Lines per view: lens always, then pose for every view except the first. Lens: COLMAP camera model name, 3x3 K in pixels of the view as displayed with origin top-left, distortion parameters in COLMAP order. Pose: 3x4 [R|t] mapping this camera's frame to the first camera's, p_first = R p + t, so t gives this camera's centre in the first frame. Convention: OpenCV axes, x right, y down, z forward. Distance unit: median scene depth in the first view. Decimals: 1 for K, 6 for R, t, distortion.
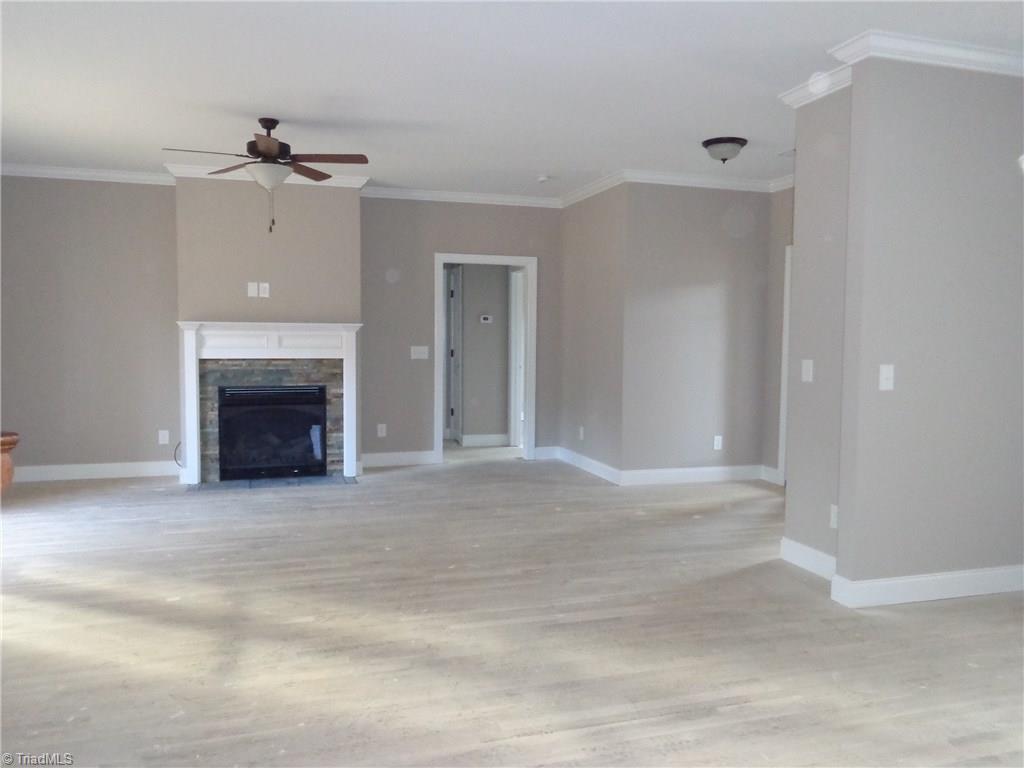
lens RADIAL K [[774.2, 0, 511.5], [0, 774.2, 379.0], [0, 0, 1]] dist [0.005084, 0.001358]
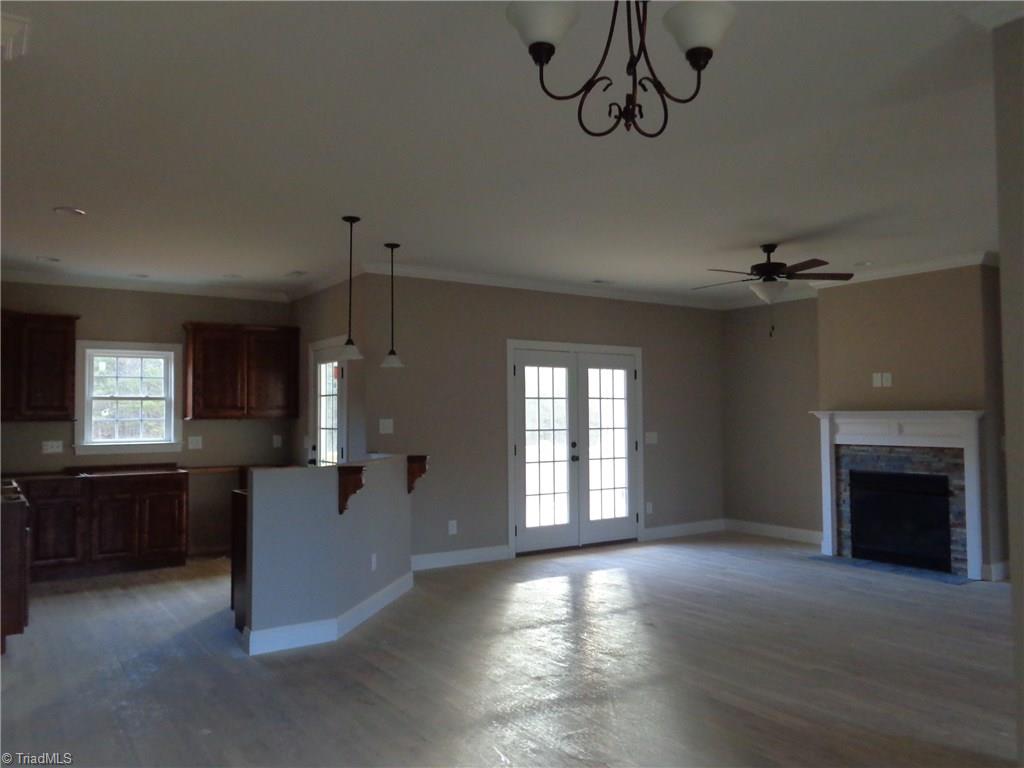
lens RADIAL K [[774.2, 0, 511.5], [0, 774.2, 379.0], [0, 0, 1]] dist [0.005084, 0.001358]
pose [[0.306158, -0.053204, -0.950493, 0.596964], [-0.052133, 0.996002, -0.072544, -0.015463], [0.950552, 0.071762, 0.302161, 0.230257]]
